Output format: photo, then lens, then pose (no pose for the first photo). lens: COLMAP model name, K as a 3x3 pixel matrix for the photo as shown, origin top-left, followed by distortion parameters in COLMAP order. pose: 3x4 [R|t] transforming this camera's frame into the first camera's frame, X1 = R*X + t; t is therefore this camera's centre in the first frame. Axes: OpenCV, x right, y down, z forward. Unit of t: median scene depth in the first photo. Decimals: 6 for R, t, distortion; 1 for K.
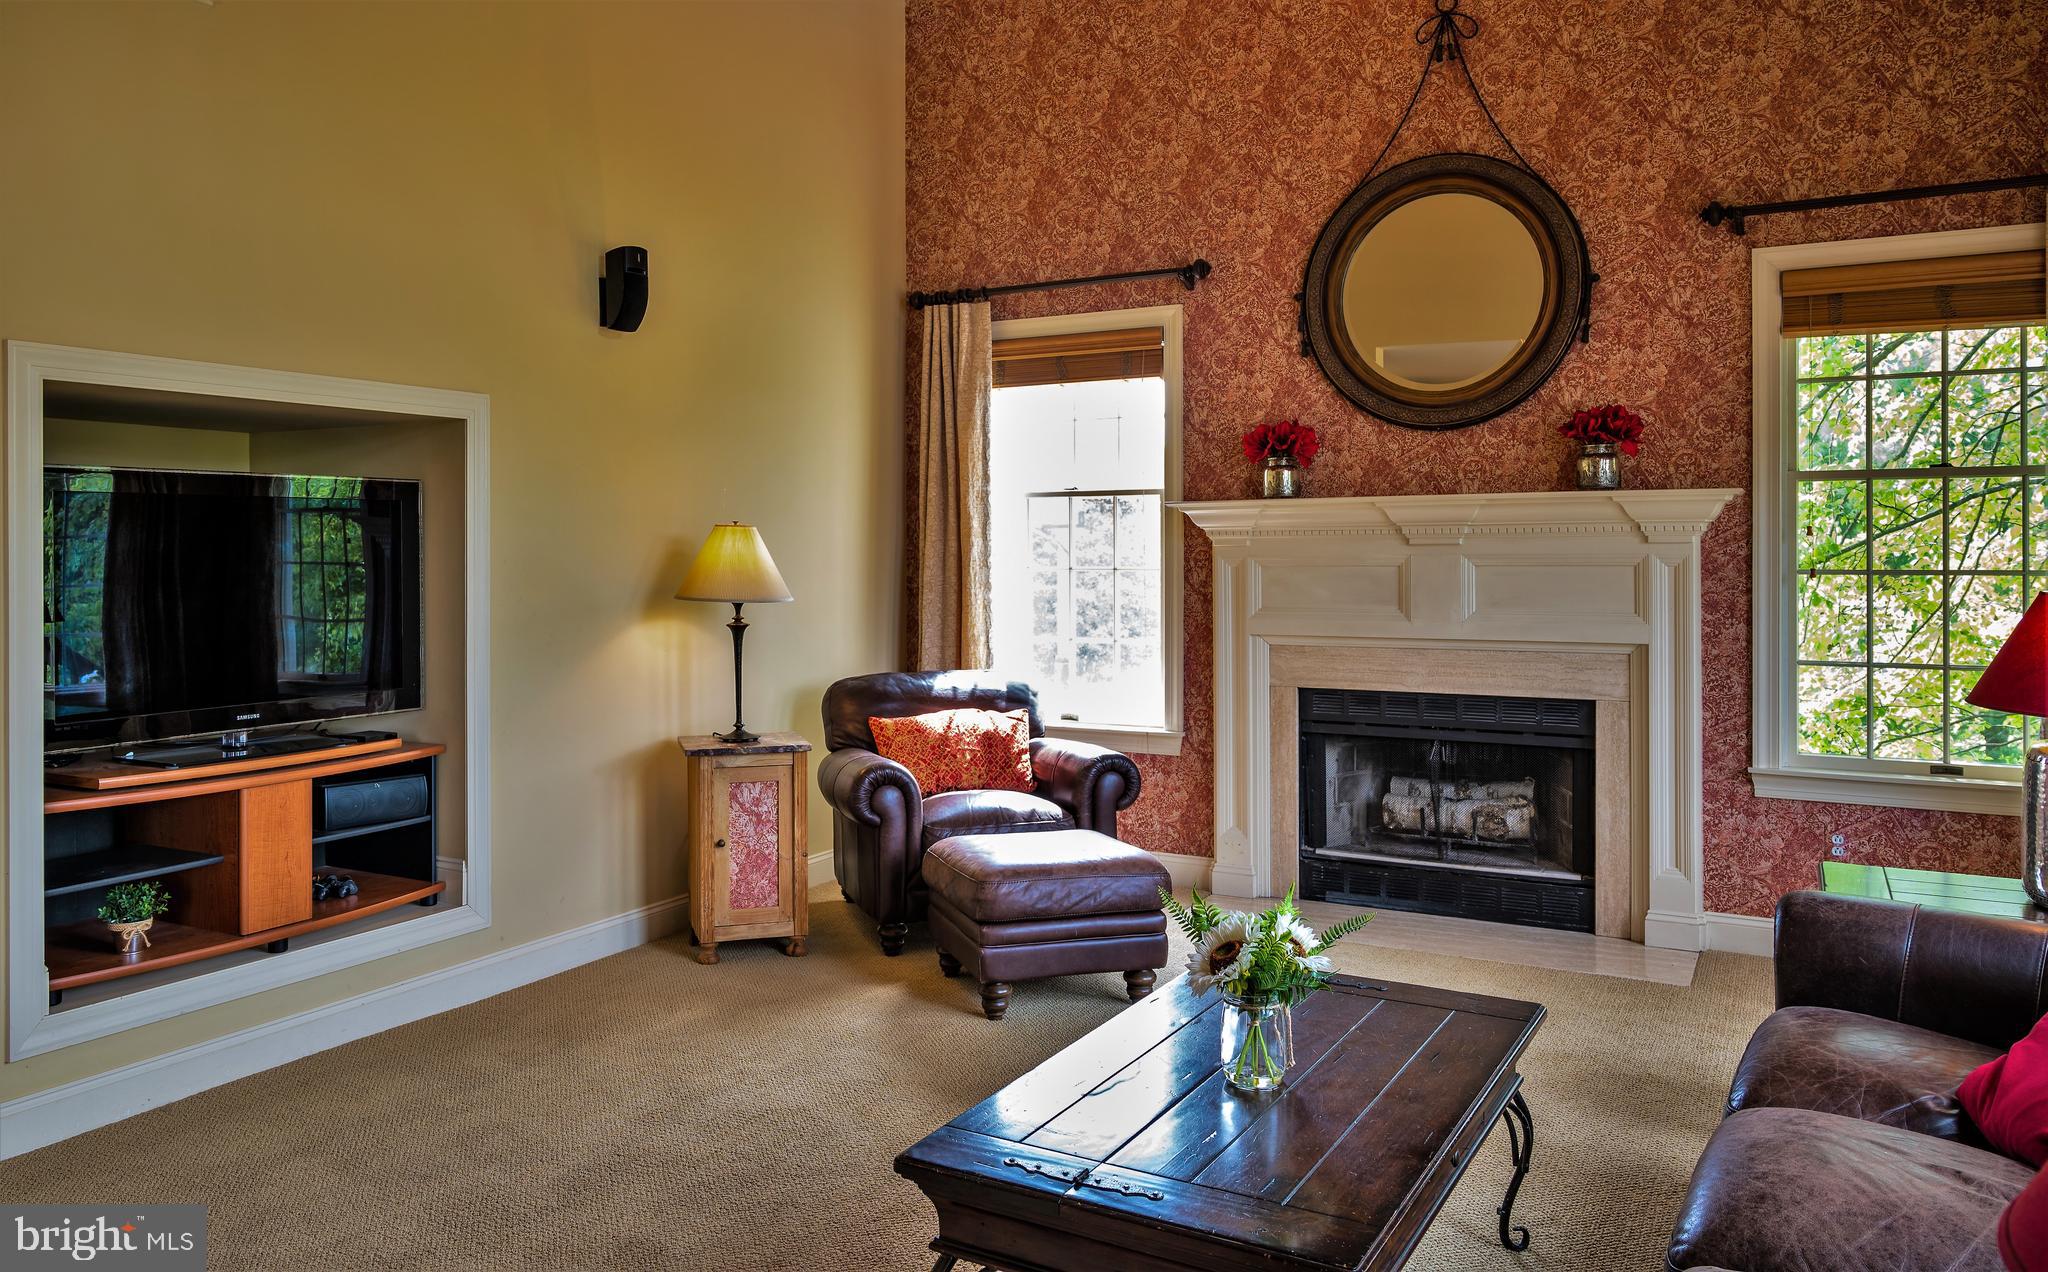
lens RADIAL K [[1448.6, 0, 982.9], [0, 1448.6, 547.9], [0, 0, 1]] dist [-0.001042, 0.007273]
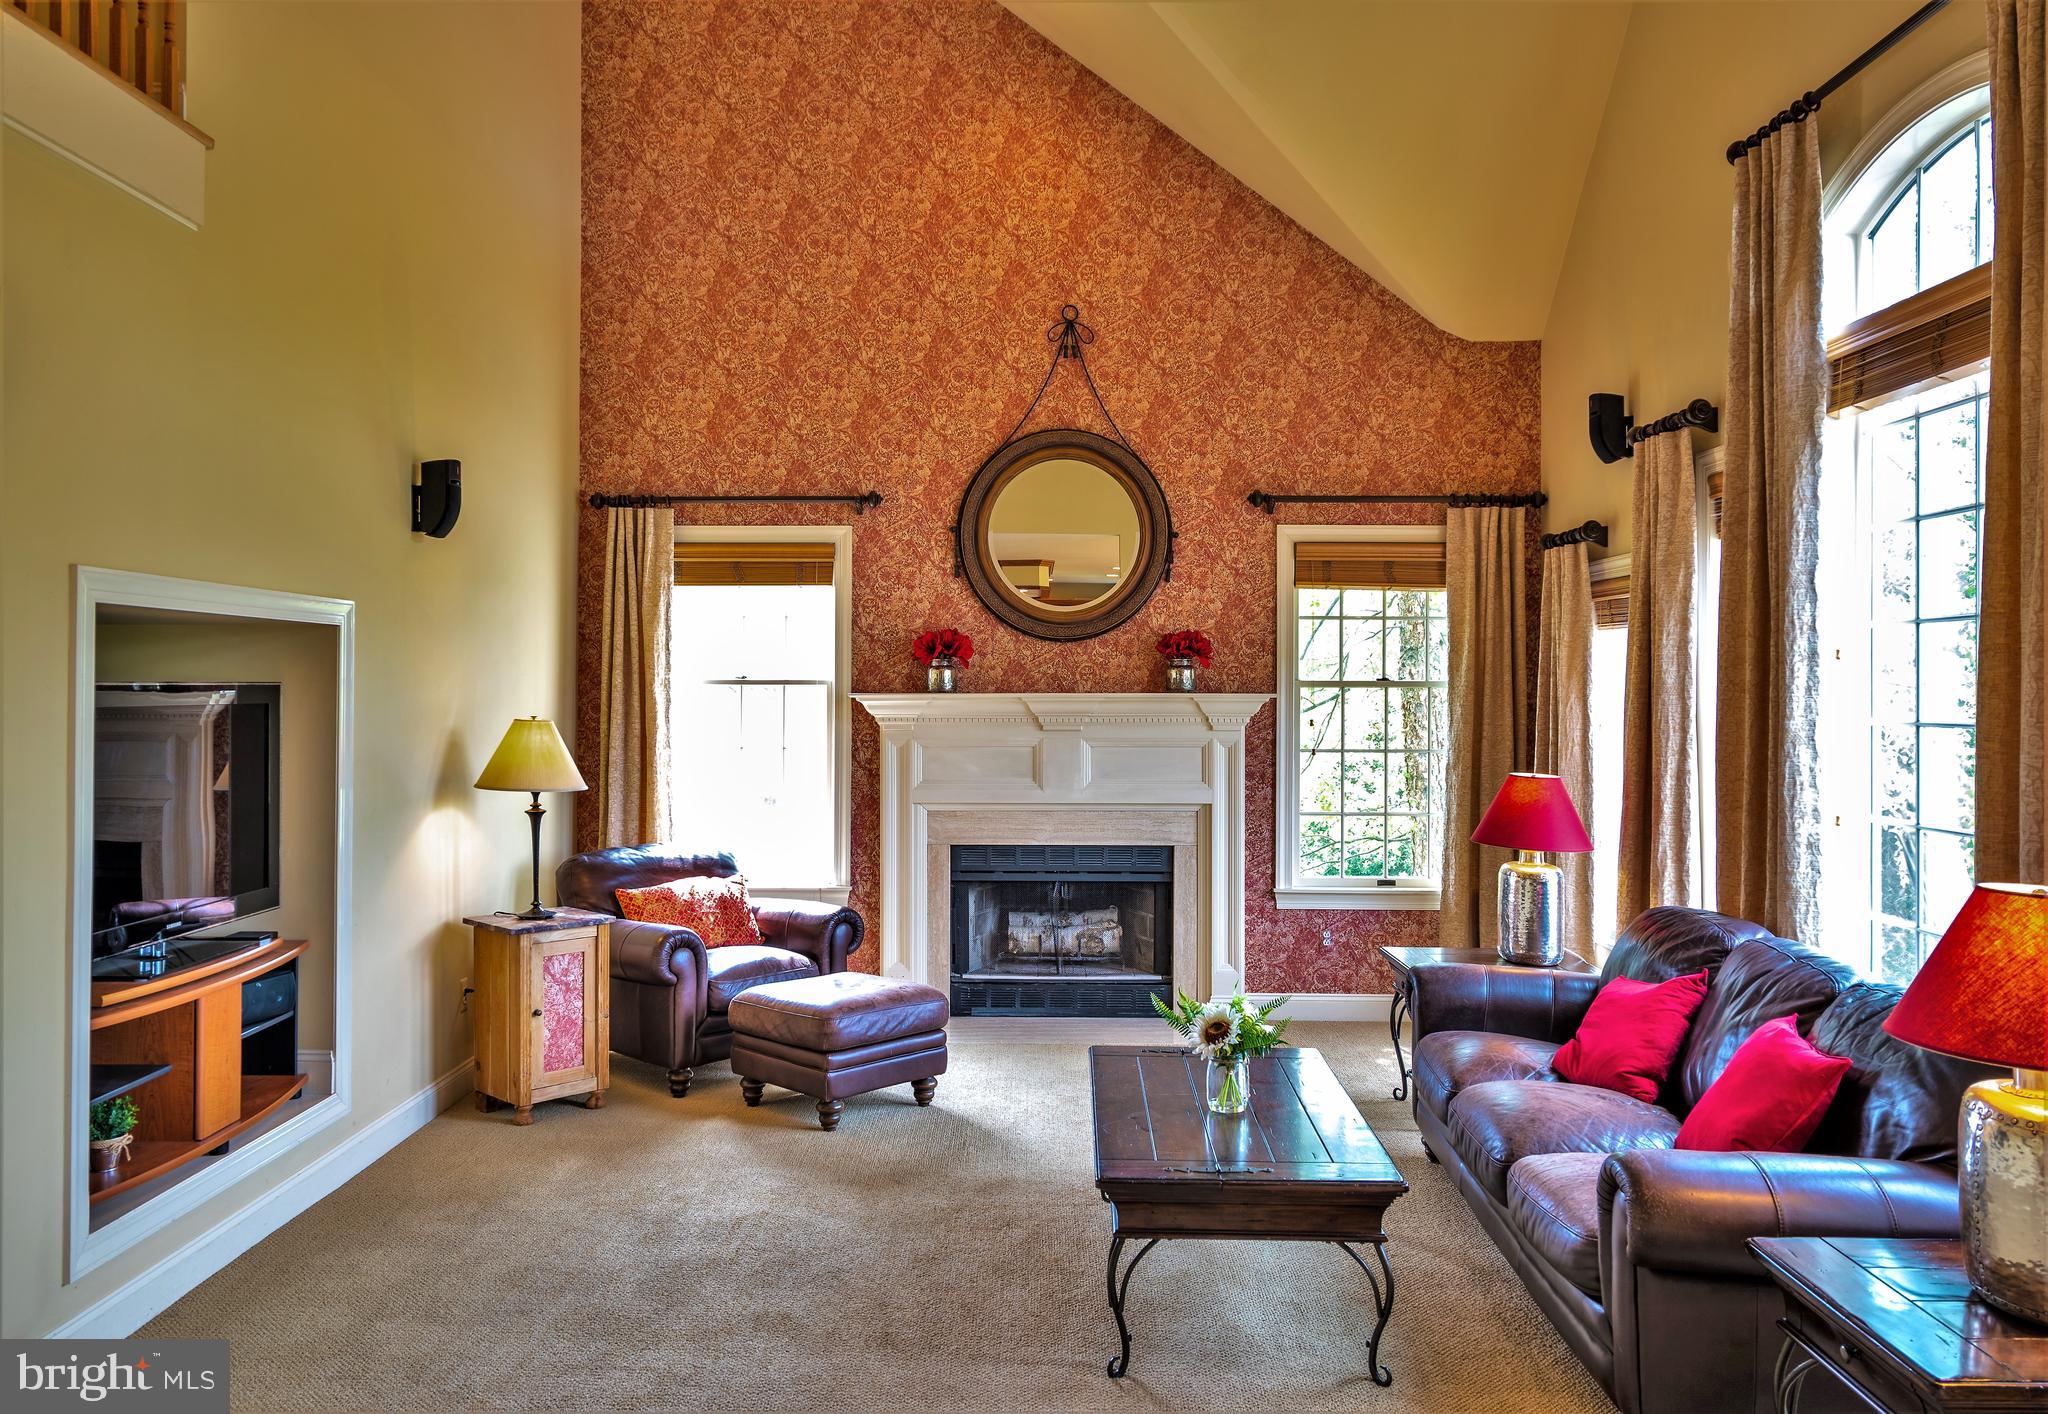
lens RADIAL K [[1481.7, 0, 980.5], [0, 1481.7, 676.9], [0, 0, 1]] dist [-0.002649, 0.007606]
pose [[0.878157, 0.010361, 0.478261, -0.411502], [-0.007540, 0.999941, -0.007819, -0.041897], [-0.478313, 0.003260, 0.878183, -0.137654]]
